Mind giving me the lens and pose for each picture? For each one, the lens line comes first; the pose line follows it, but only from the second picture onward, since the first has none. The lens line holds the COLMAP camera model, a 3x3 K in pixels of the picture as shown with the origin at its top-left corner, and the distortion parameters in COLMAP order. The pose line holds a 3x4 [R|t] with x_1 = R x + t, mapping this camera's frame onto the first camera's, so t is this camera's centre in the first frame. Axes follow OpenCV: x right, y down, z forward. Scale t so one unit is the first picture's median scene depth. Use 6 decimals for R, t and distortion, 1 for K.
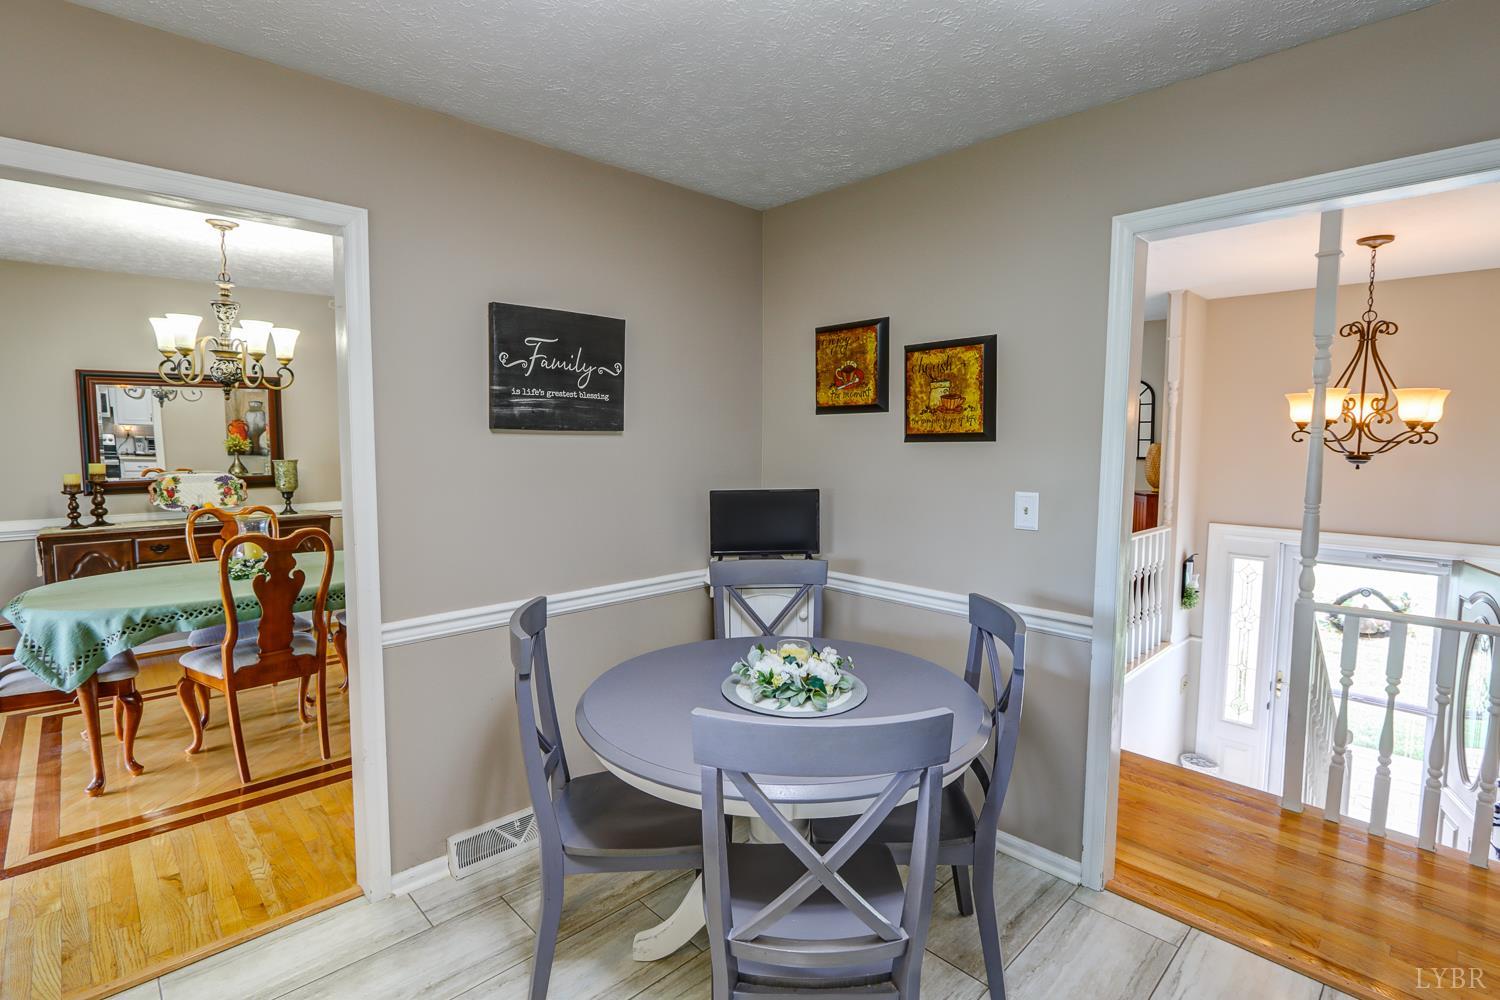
lens RADIAL K [[702.4, 0, 750.1], [0, 702.4, 485.2], [0, 0, 1]] dist [-0.009525, 0.000792]
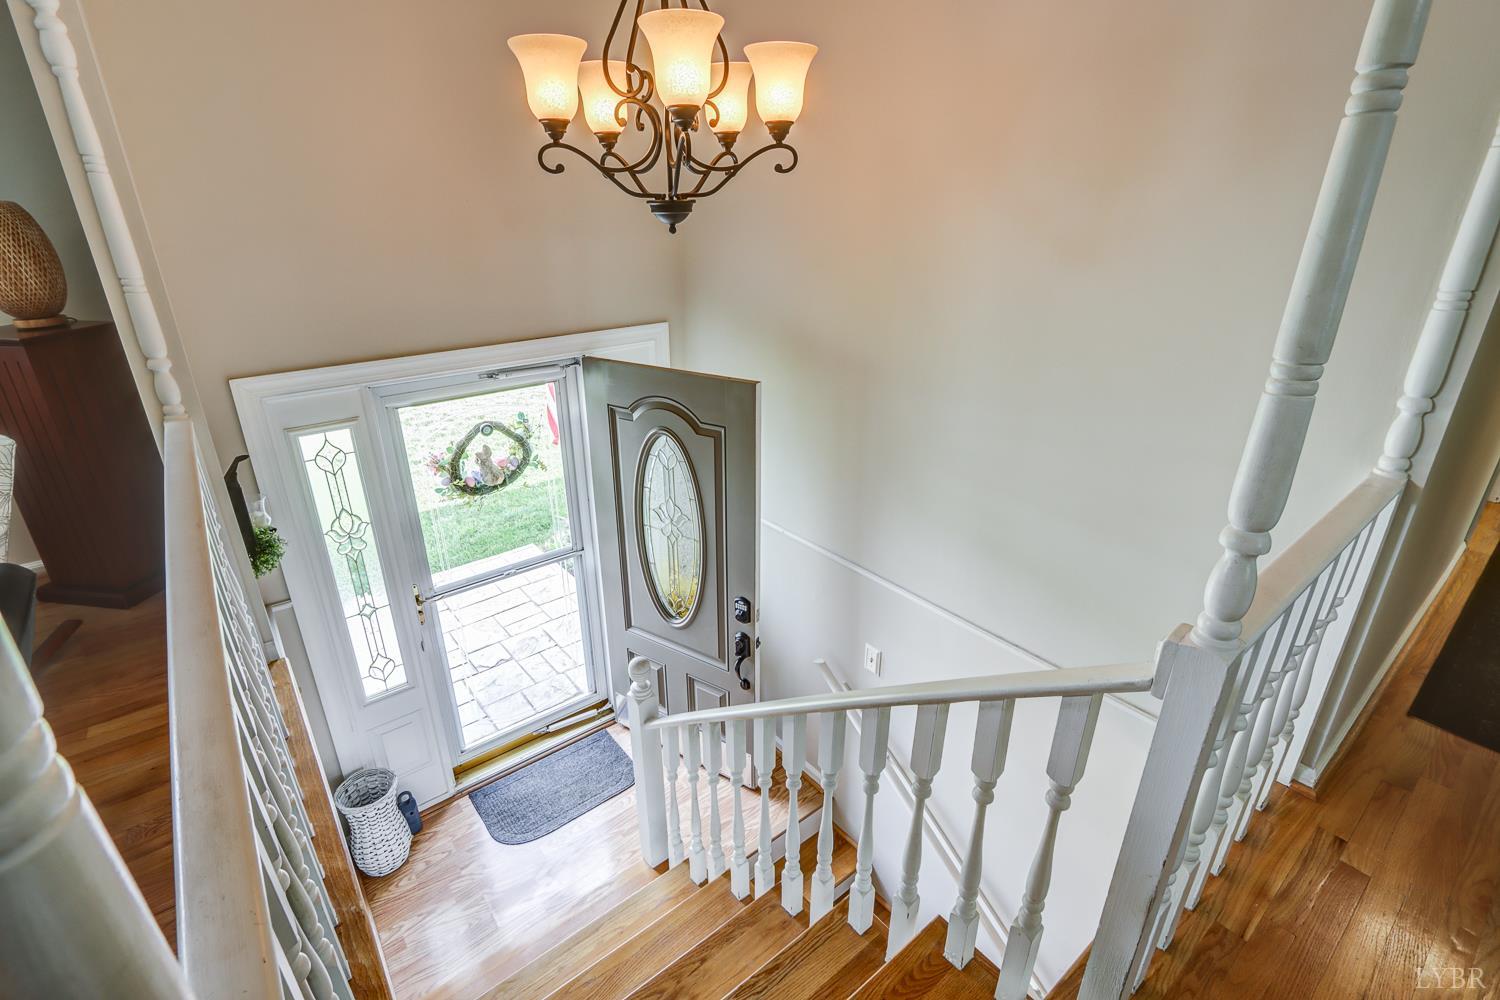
lens RADIAL K [[695.8, 0, 734.3], [0, 695.8, 489.7], [0, 0, 1]] dist [0.000149, 0.000424]
pose [[0.105898, -0.391499, 0.914065, 0.282660], [0.083039, 0.919504, 0.384209, -0.032270], [-0.990904, 0.035216, 0.129883, 0.708083]]
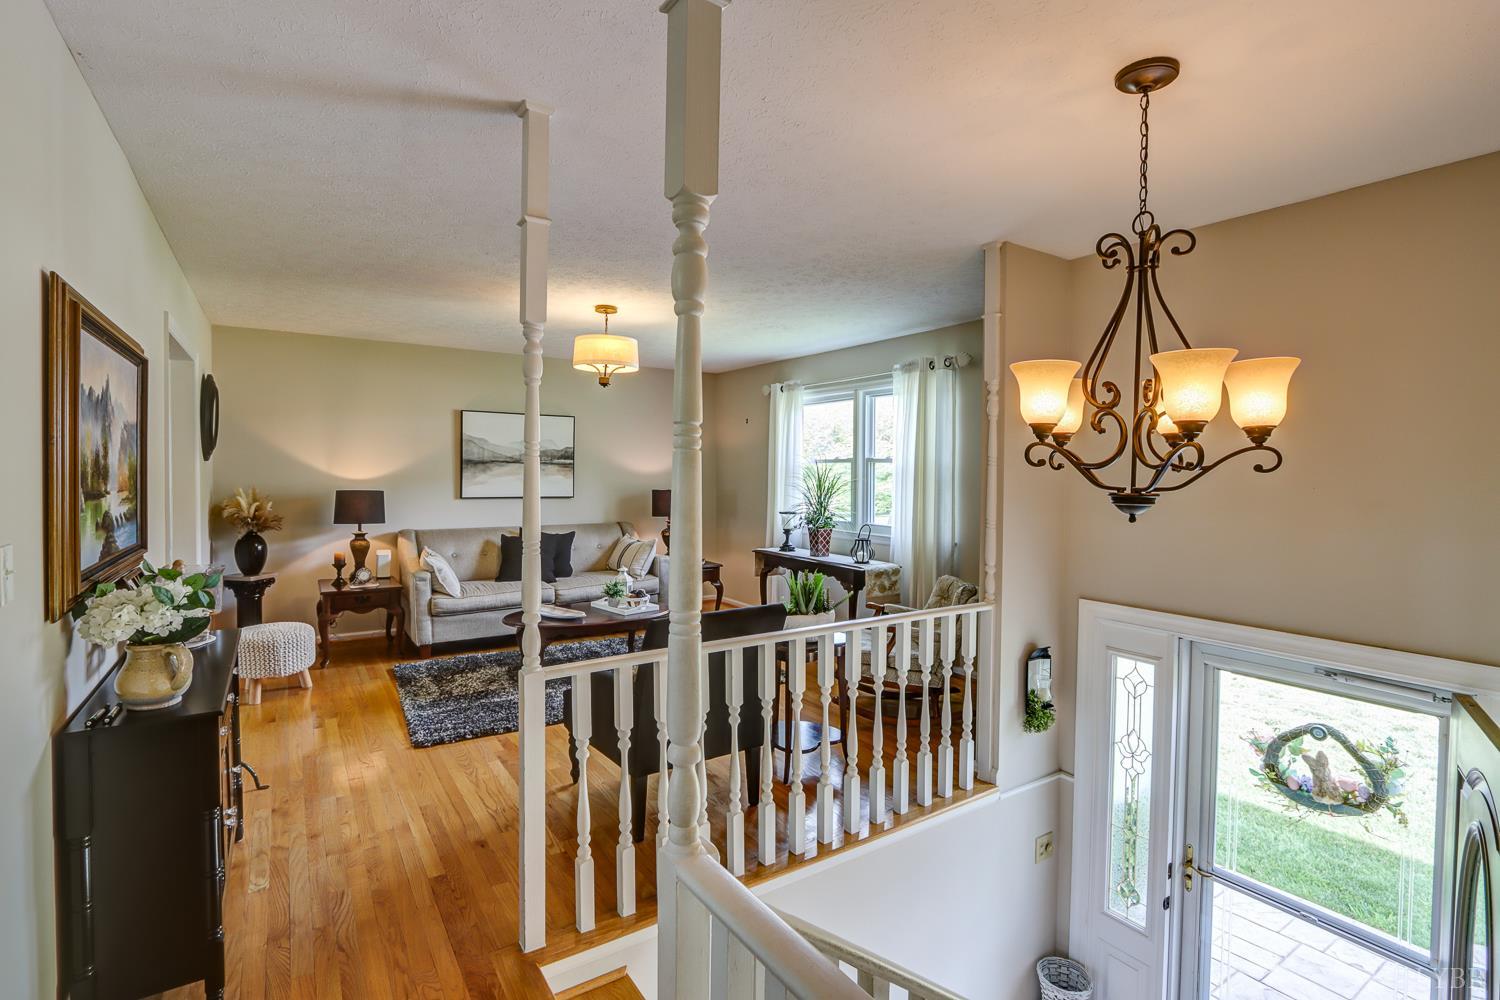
lens RADIAL K [[690.0, 0, 754.9], [0, 690.0, 488.4], [0, 0, 1]] dist [-0.001890, -0.000310]
pose [[0.985548, 0.008647, -0.169177, 0.538023], [-0.017054, 0.998687, -0.048303, -0.014374], [0.168538, 0.050490, 0.984401, 0.359696]]
